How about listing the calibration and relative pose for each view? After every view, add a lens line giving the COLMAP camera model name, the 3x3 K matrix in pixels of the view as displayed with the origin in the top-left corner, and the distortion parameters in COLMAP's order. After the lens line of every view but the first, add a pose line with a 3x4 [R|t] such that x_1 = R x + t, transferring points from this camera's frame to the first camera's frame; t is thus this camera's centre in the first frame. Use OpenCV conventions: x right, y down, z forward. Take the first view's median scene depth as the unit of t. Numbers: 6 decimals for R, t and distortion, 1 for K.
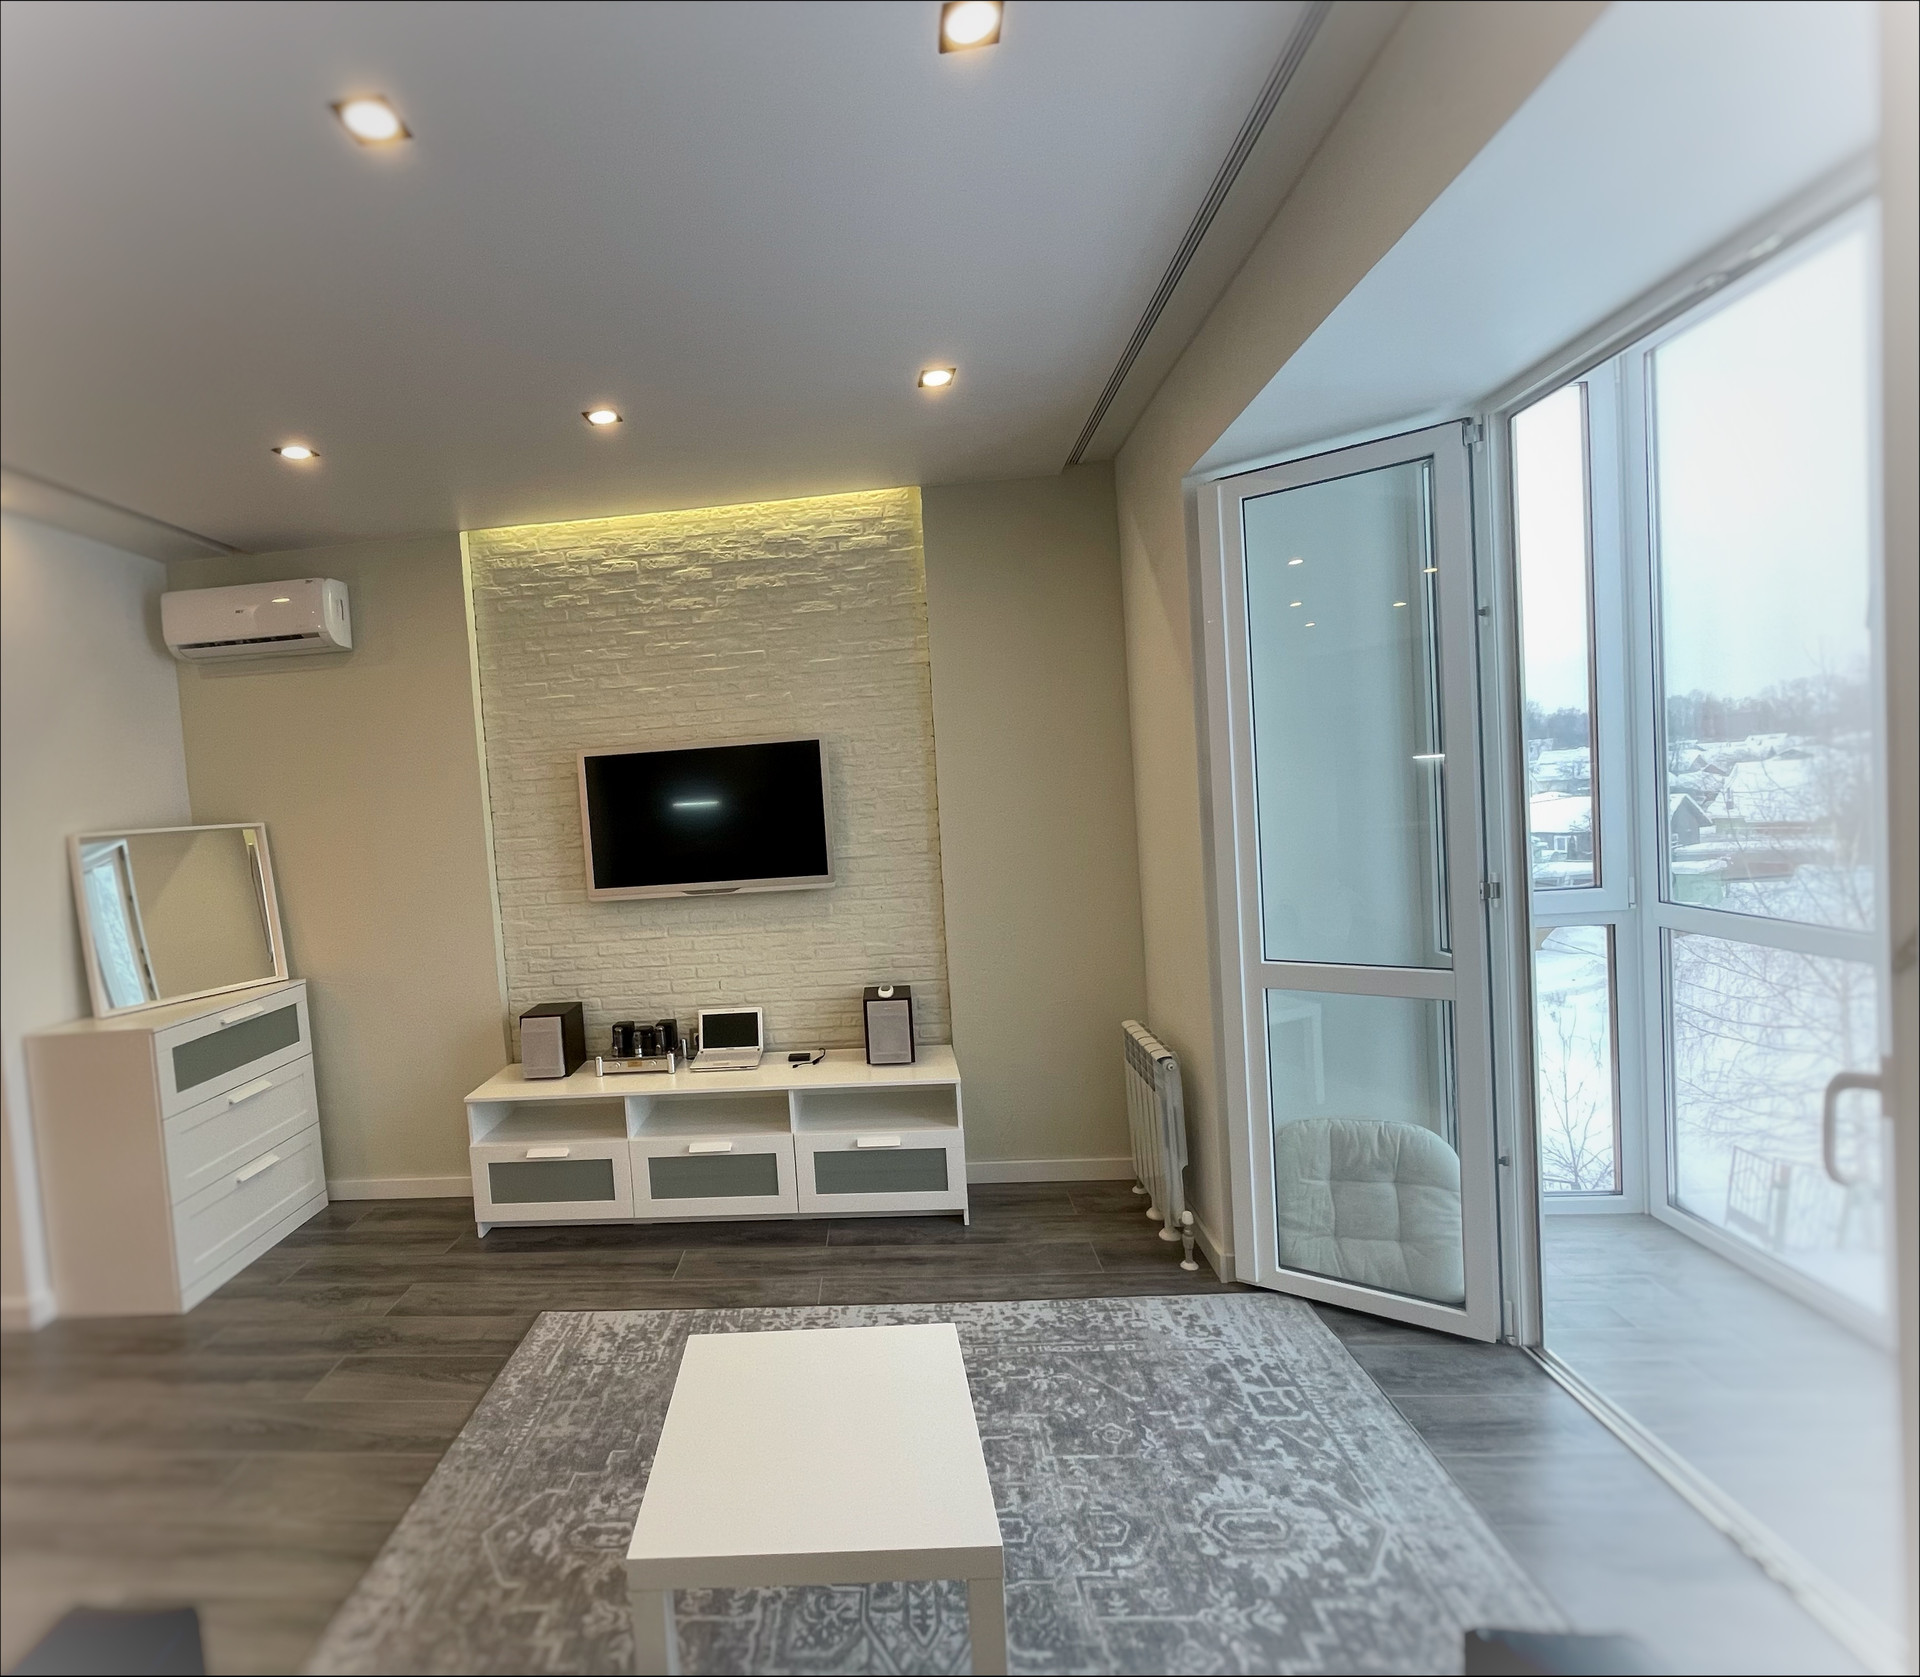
lens RADIAL K [[864.9, 0, 848.7], [0, 864.9, 838.6], [0, 0, 1]] dist [0.002870, 0.001876]
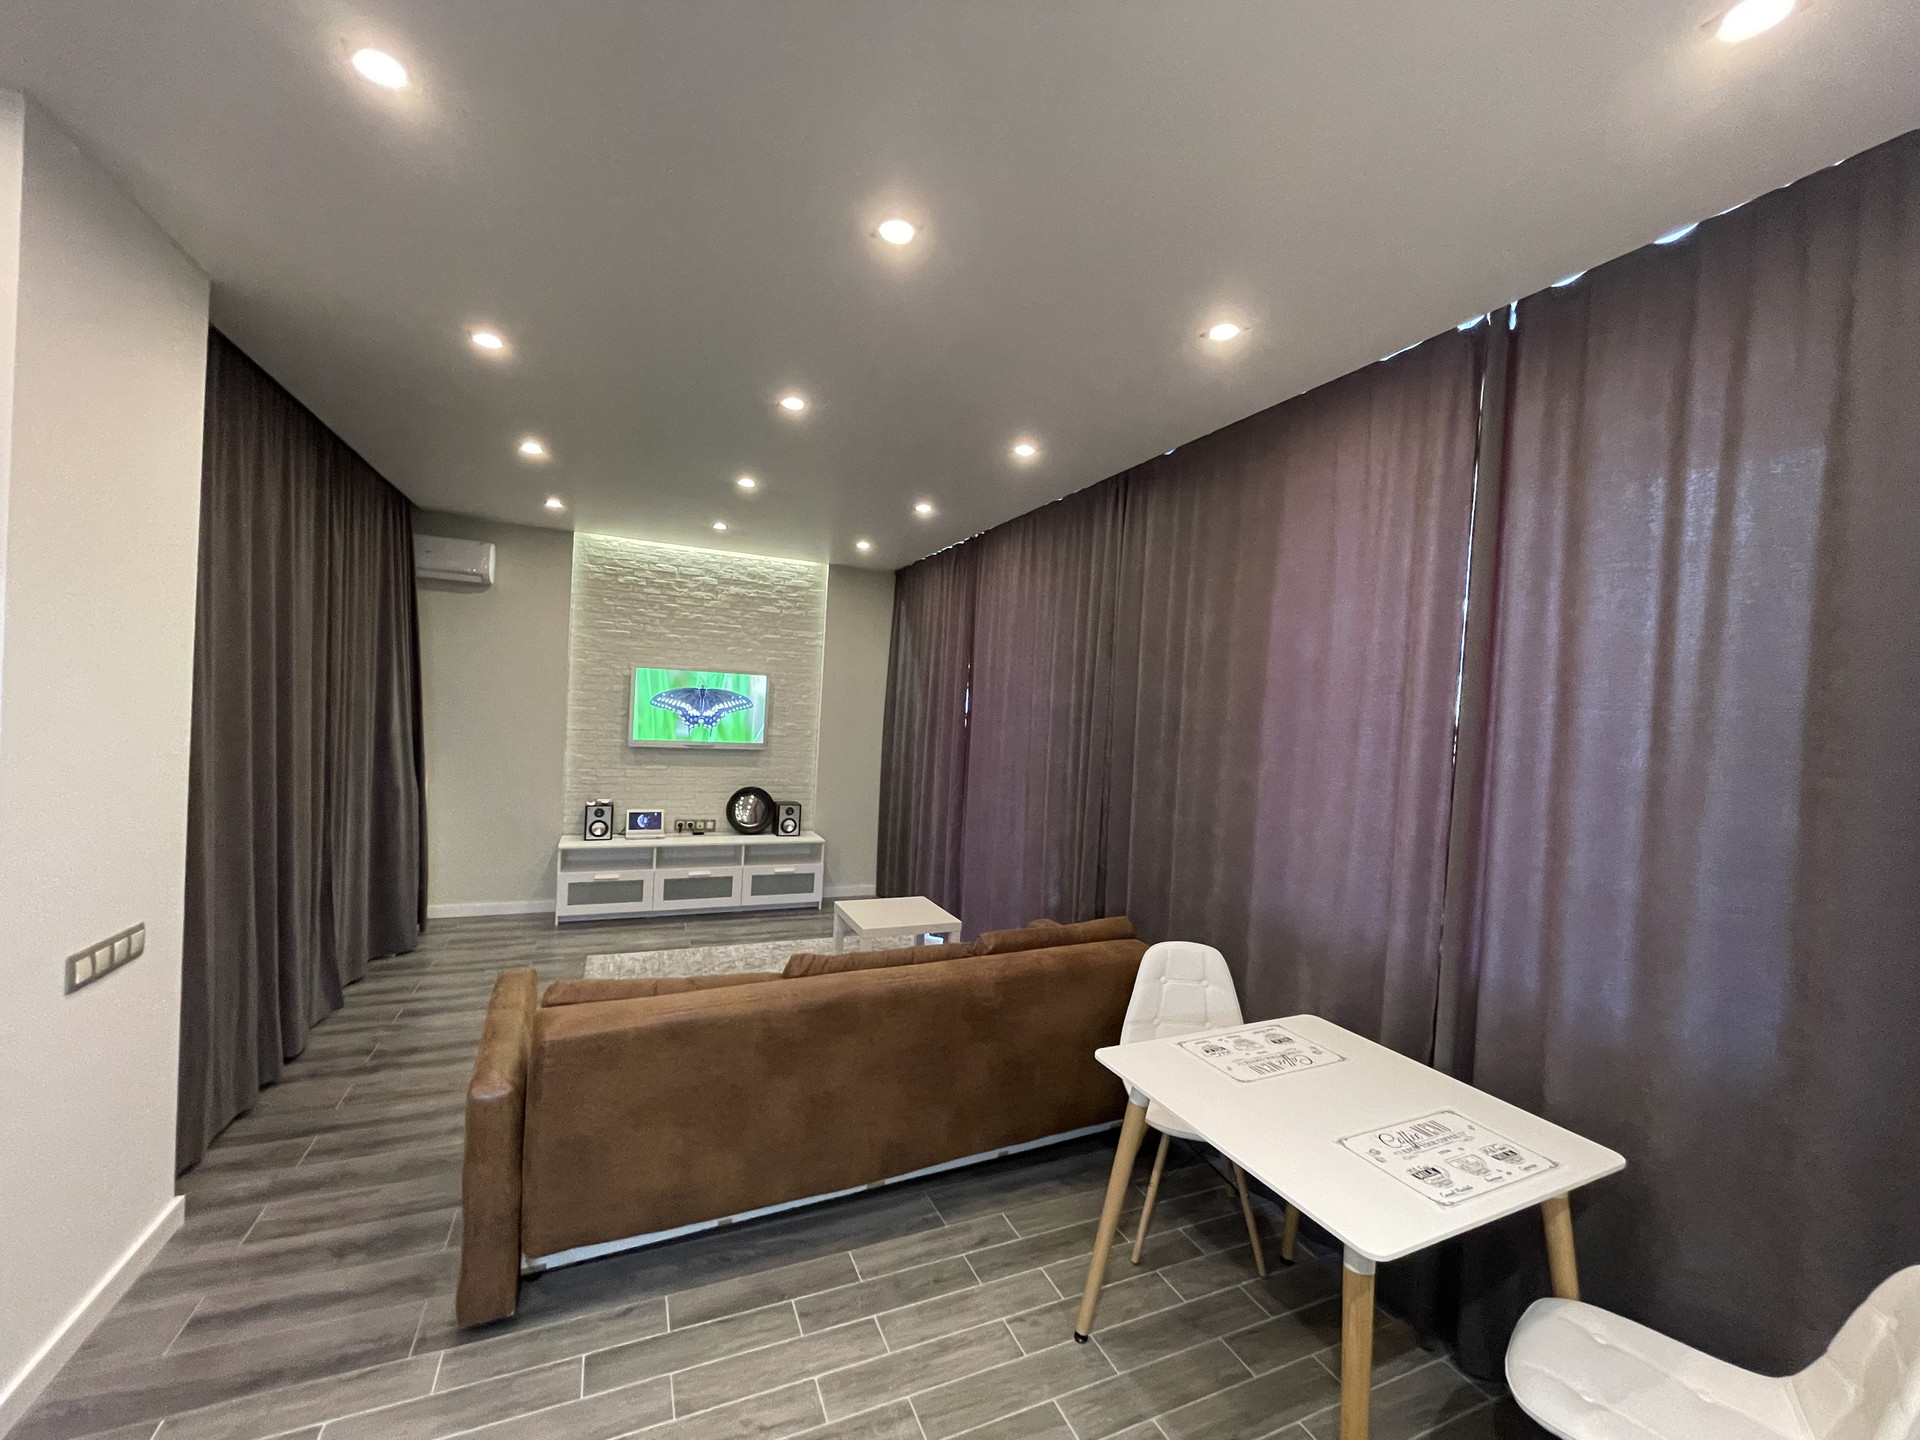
lens RADIAL K [[775.2, 0, 962.9], [0, 775.2, 715.5], [0, 0, 1]] dist [-0.005944, 0.000751]
pose [[0.866964, 0.110004, 0.486079, -0.493251], [-0.092244, 0.993903, -0.060404, 0.043039], [-0.489760, 0.007530, 0.871825, -0.777226]]
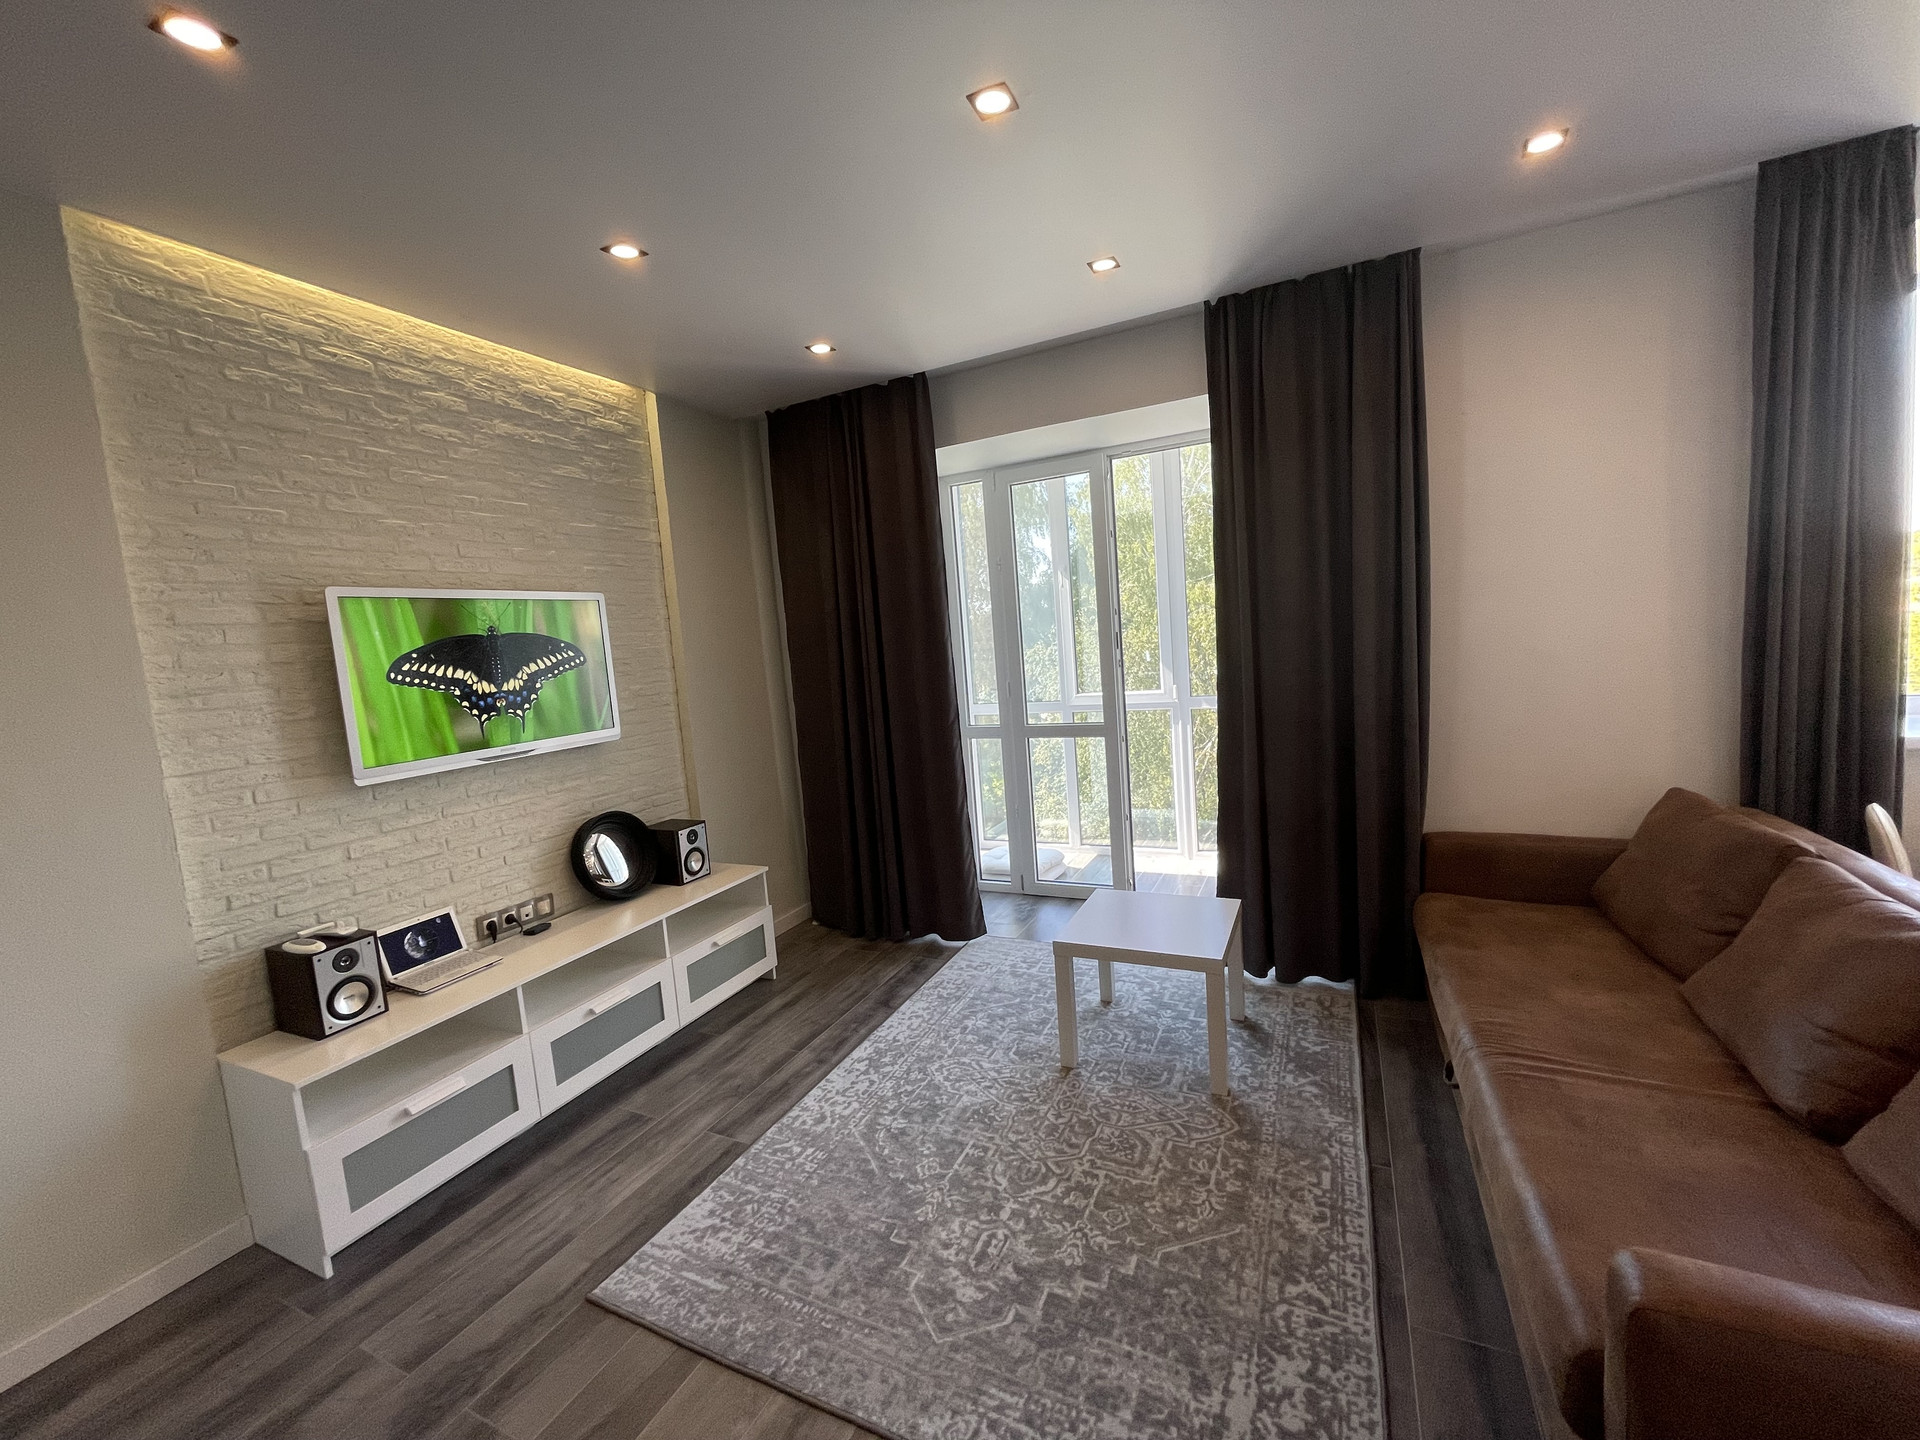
lens RADIAL K [[775.2, 0, 966.1], [0, 775.2, 716.3], [0, 0, 1]] dist [-0.005944, 0.000751]
pose [[0.350613, -0.052738, 0.935034, -0.752286], [0.091412, 0.995573, 0.021875, 0.045973], [-0.932048, 0.077803, 0.353882, 0.252077]]
